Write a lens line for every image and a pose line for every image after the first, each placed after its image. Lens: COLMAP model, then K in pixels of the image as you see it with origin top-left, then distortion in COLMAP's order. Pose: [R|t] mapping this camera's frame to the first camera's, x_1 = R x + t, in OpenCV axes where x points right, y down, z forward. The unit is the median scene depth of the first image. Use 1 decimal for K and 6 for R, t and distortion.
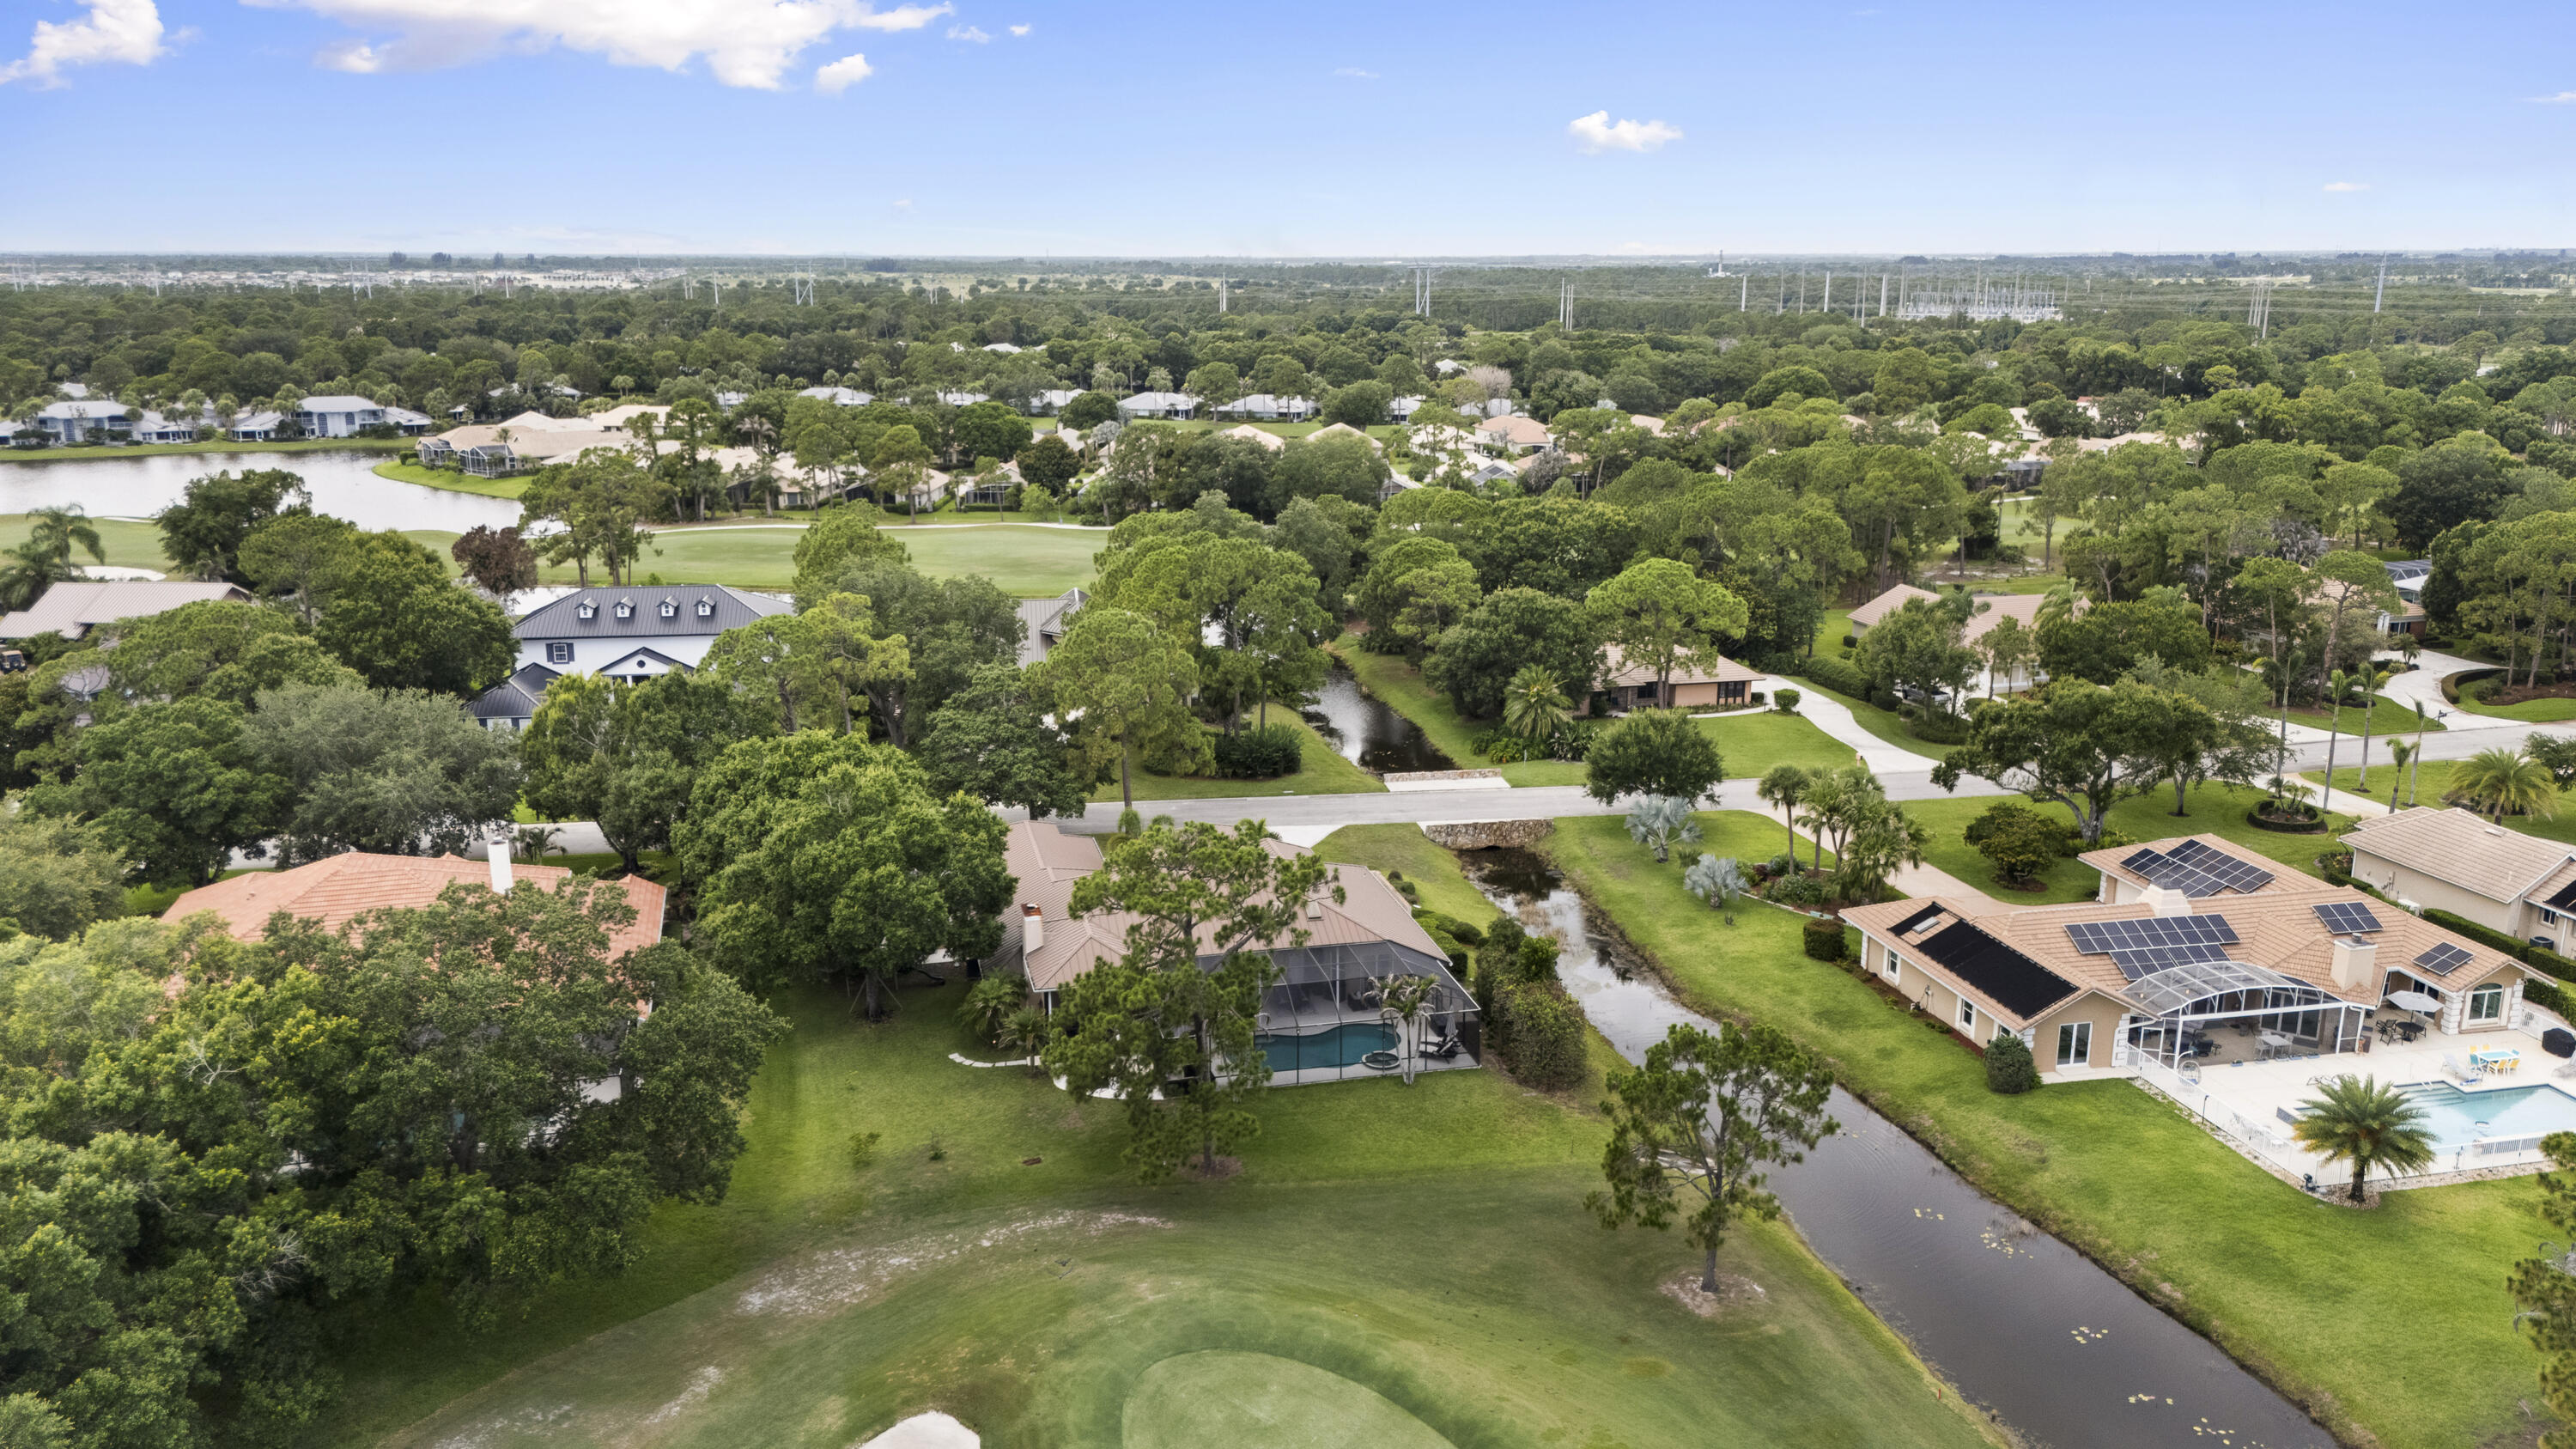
lens RADIAL K [[1908.5, 0, 1269.4], [0, 1908.5, 716.3], [0, 0, 1]] dist [0.047108, -0.029782]
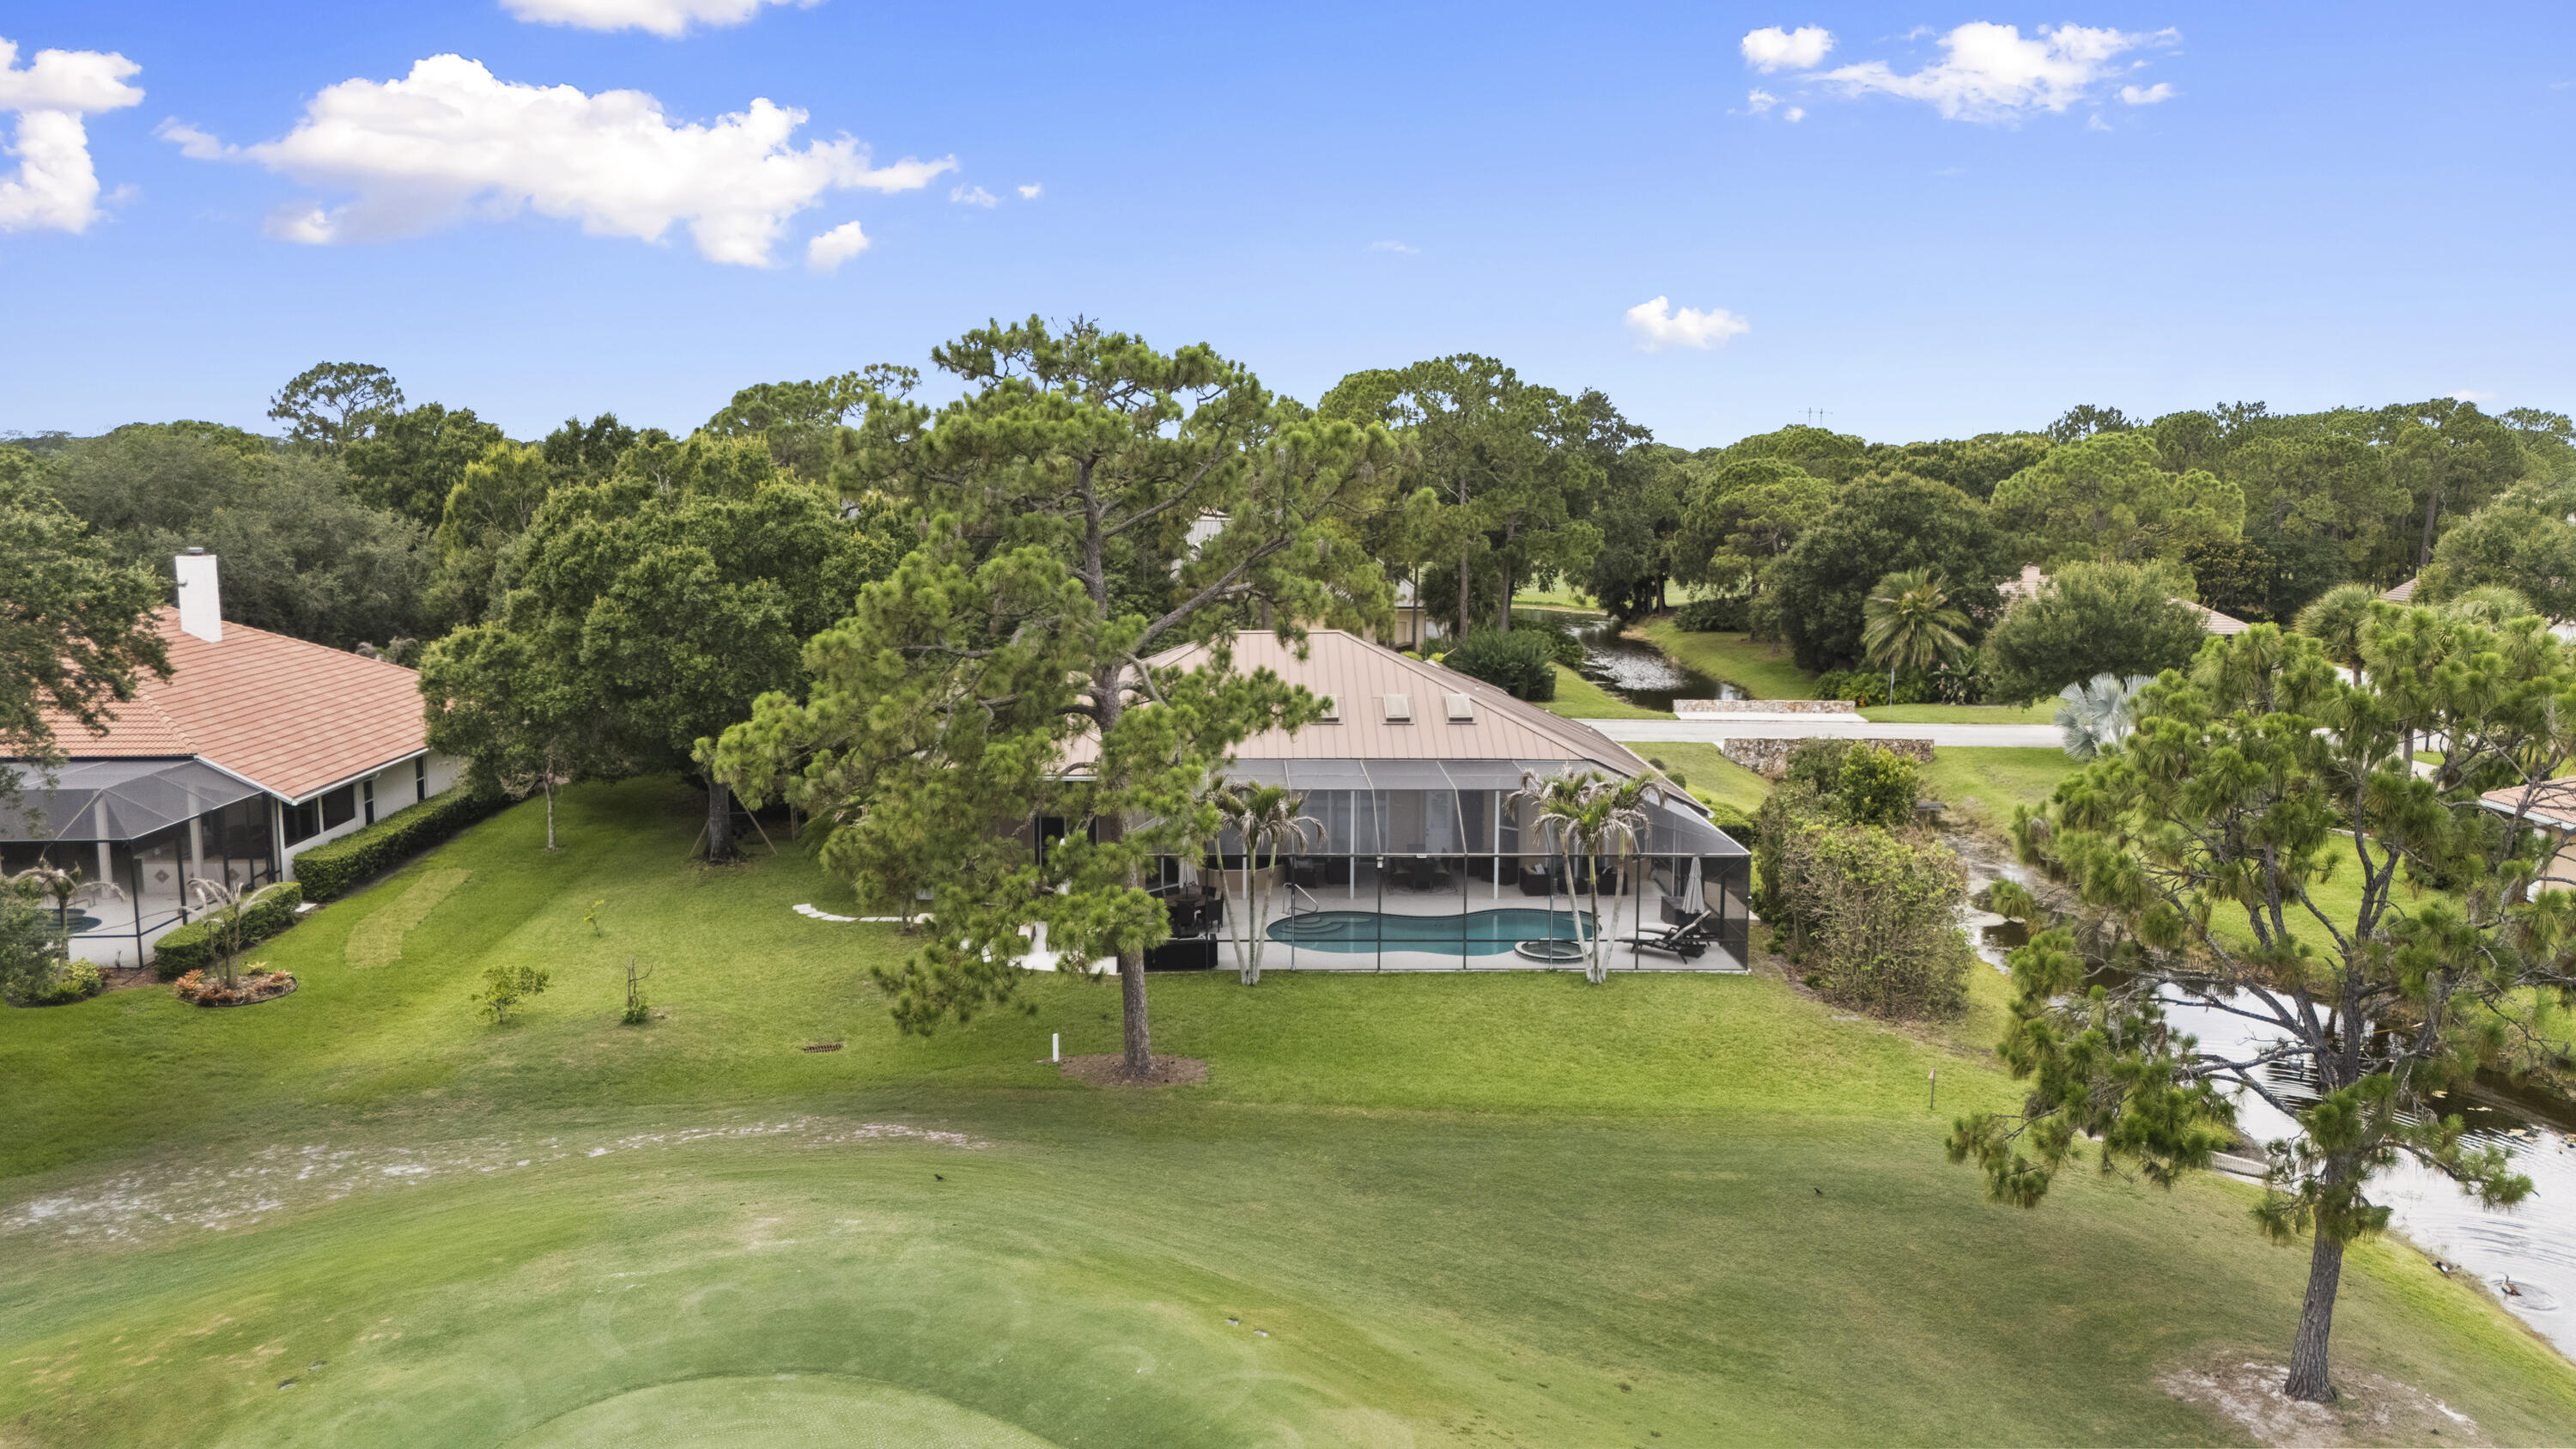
lens RADIAL K [[1908.5, 0, 1281.9], [0, 1908.5, 733.0], [0, 0, 1]] dist [0.047108, -0.029782]
pose [[0.980960, 0.034642, -0.191094, 0.086819], [-0.052196, 0.994787, -0.087605, 0.178311], [0.187063, 0.095911, 0.977654, 0.492471]]
